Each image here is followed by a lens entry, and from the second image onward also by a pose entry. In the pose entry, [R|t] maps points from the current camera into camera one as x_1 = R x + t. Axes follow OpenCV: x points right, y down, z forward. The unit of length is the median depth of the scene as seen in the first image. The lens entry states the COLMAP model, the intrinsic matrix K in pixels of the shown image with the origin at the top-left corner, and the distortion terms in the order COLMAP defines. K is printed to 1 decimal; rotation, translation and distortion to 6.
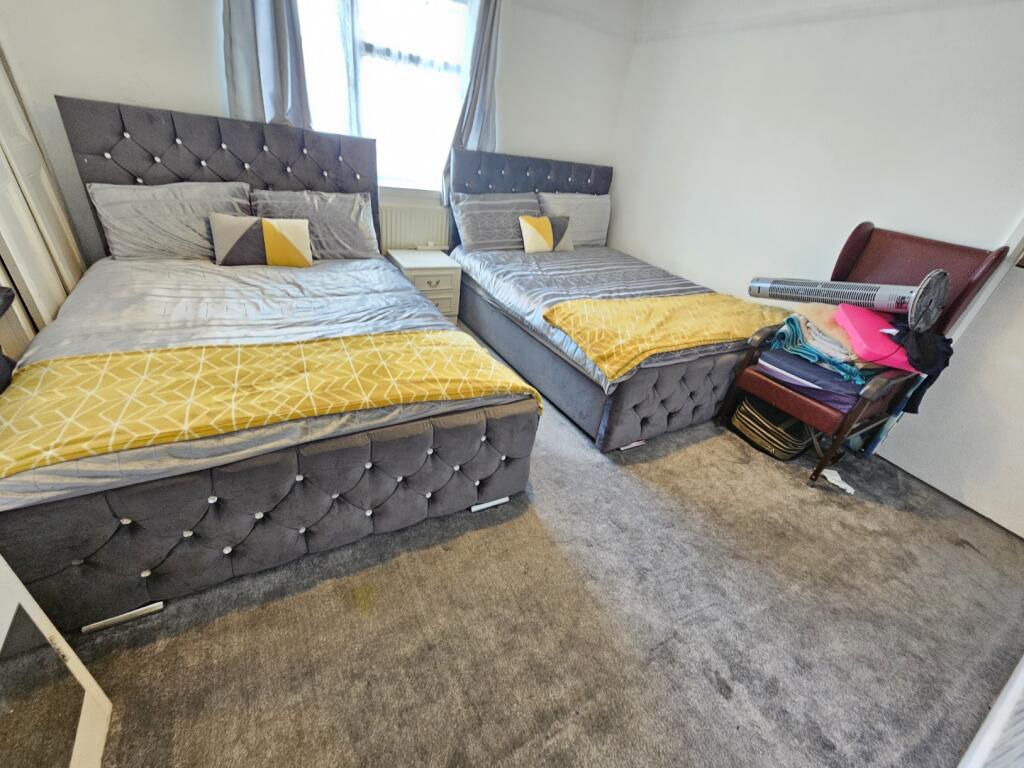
lens RADIAL K [[418.5, 0, 509.1], [0, 418.5, 390.5], [0, 0, 1]] dist [0.000177, -0.000769]
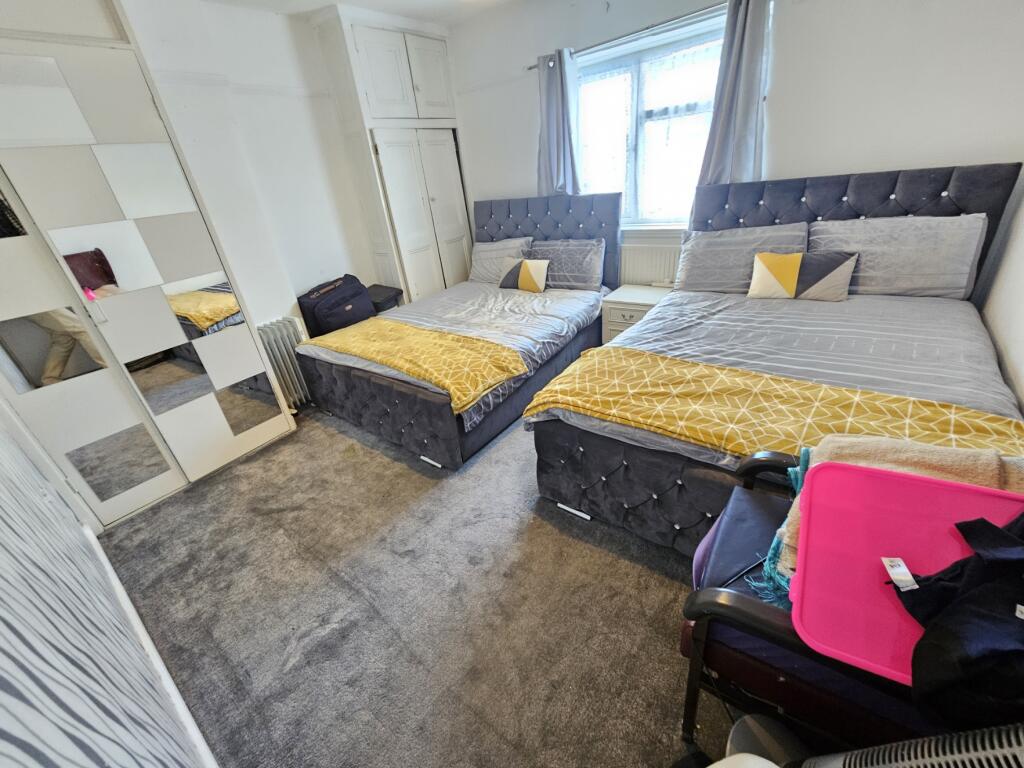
lens RADIAL K [[418.5, 0, 509.1], [0, 418.5, 390.5], [0, 0, 1]] dist [0.000177, -0.000769]
pose [[0.374473, 0.276840, -0.884946, 0.821813], [-0.333567, 0.930715, 0.150006, -0.165983], [0.865161, 0.239016, 0.440872, 0.367971]]
